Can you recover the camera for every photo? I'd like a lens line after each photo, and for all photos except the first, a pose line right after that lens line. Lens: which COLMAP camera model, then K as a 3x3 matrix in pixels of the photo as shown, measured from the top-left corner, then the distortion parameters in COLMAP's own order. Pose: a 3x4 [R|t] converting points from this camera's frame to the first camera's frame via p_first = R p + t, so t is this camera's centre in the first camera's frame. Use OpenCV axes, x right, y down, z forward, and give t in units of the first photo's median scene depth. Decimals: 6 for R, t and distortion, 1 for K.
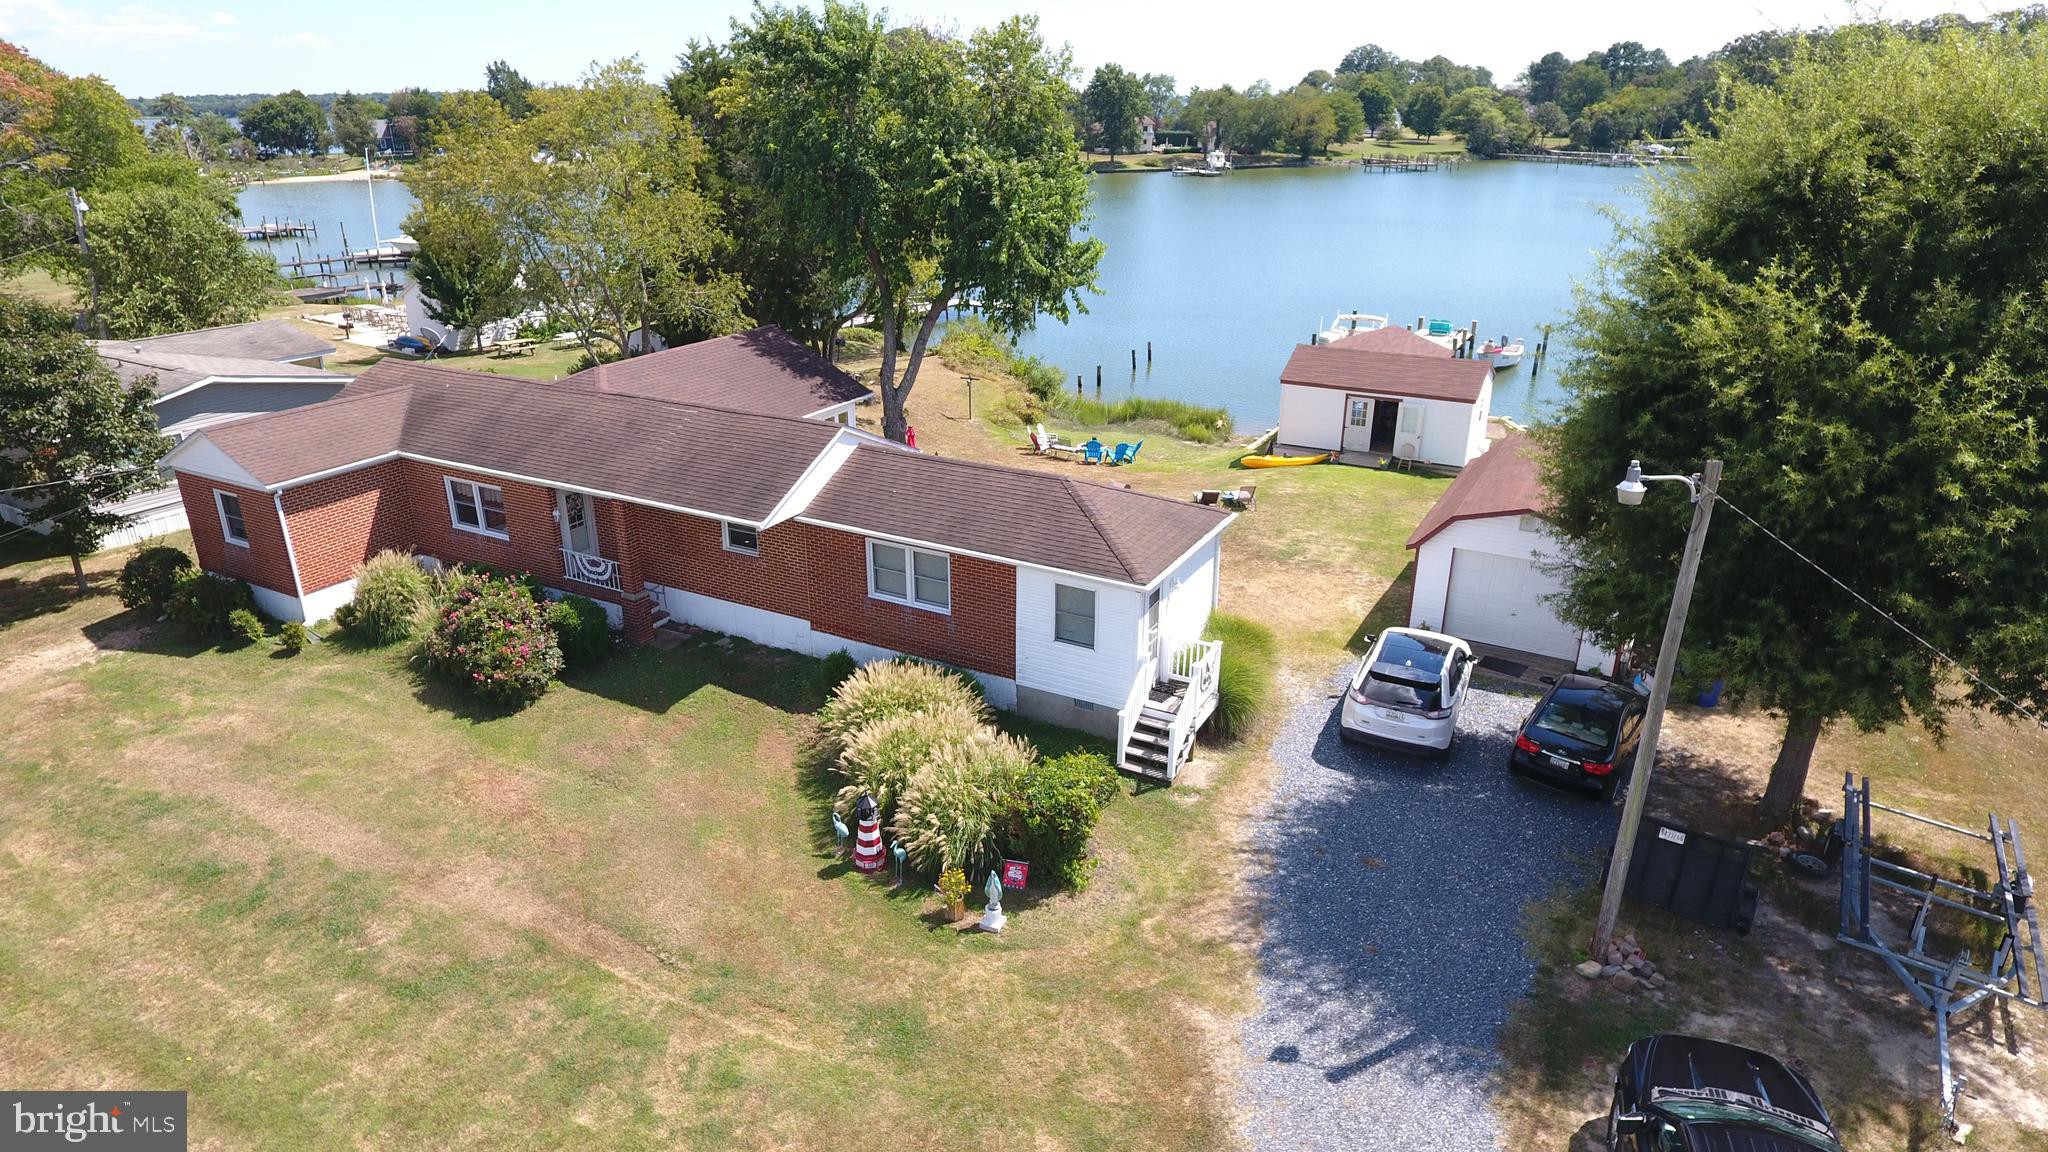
lens RADIAL K [[1198.7, 0, 1024.0], [0, 1198.7, 576.0], [0, 0, 1]] dist [-0.005242, 0.000856]
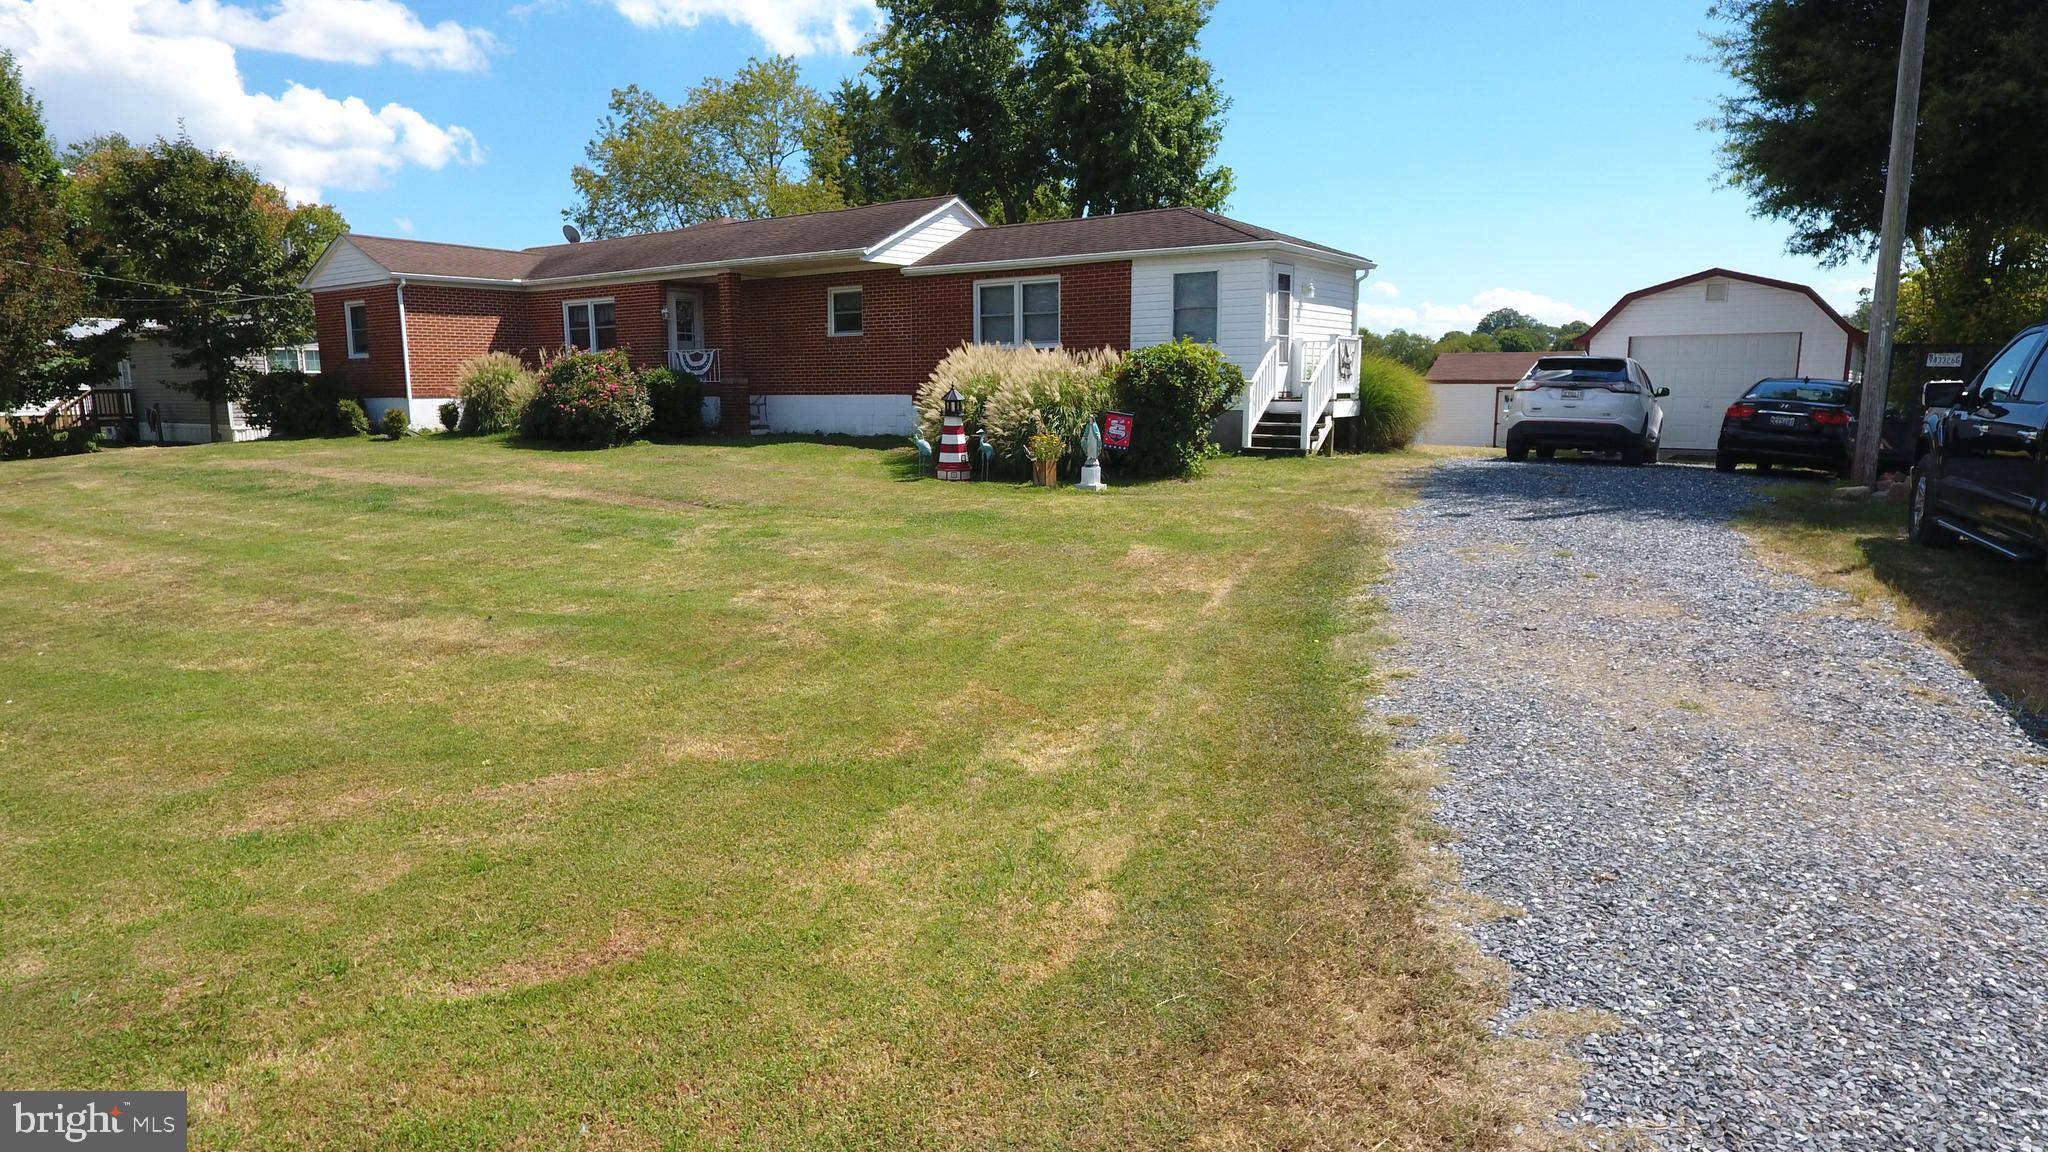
lens RADIAL K [[1208.2, 0, 1024.0], [0, 1208.2, 576.0], [0, 0, 1]] dist [-0.003856, -0.000876]
pose [[0.993372, 0.014489, -0.114029, 0.017657], [-0.039055, 0.975552, -0.216270, 0.362178], [0.108107, 0.219290, 0.969652, 0.120336]]
